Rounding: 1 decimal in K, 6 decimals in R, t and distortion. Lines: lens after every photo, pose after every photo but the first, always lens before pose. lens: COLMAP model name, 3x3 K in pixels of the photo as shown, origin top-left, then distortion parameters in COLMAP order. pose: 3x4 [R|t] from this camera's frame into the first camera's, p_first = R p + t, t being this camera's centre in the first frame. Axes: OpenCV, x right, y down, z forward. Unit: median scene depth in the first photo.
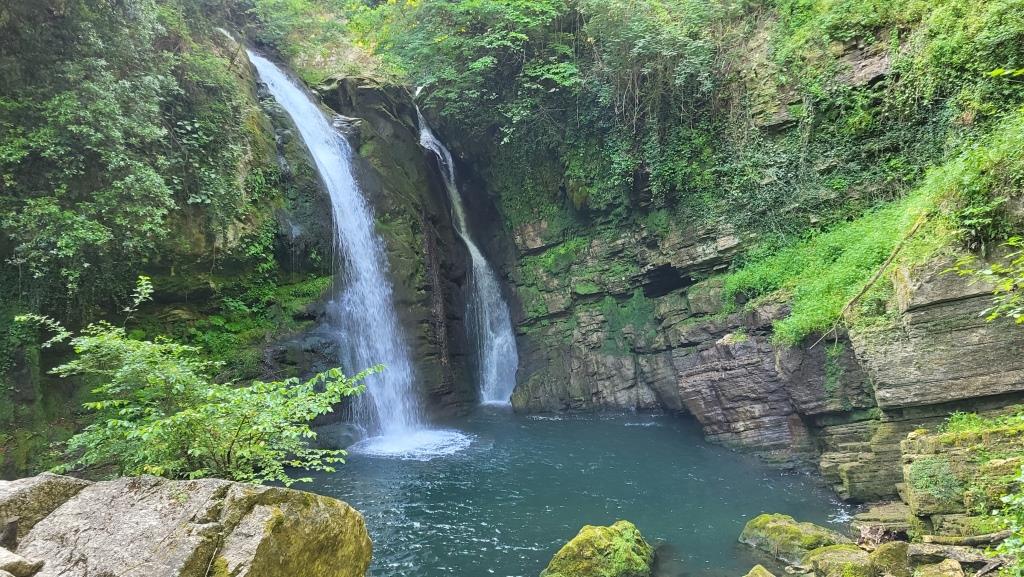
lens RADIAL K [[774.7, 0, 513.6], [0, 774.7, 282.5], [0, 0, 1]] dist [0.046767, -0.010155]
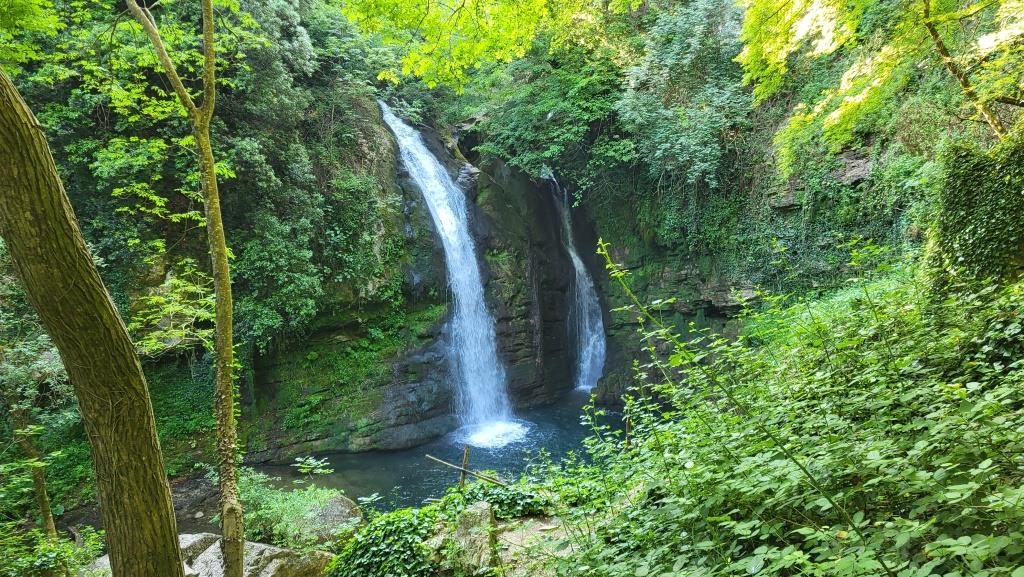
lens RADIAL K [[778.8, 0, 521.5], [0, 778.8, 272.4], [0, 0, 1]] dist [0.047149, -0.008902]
pose [[0.958711, 0.042172, -0.281239, 0.282935], [-0.006556, 0.991958, 0.126395, -0.243850], [0.284308, -0.119332, 0.951278, -0.273304]]
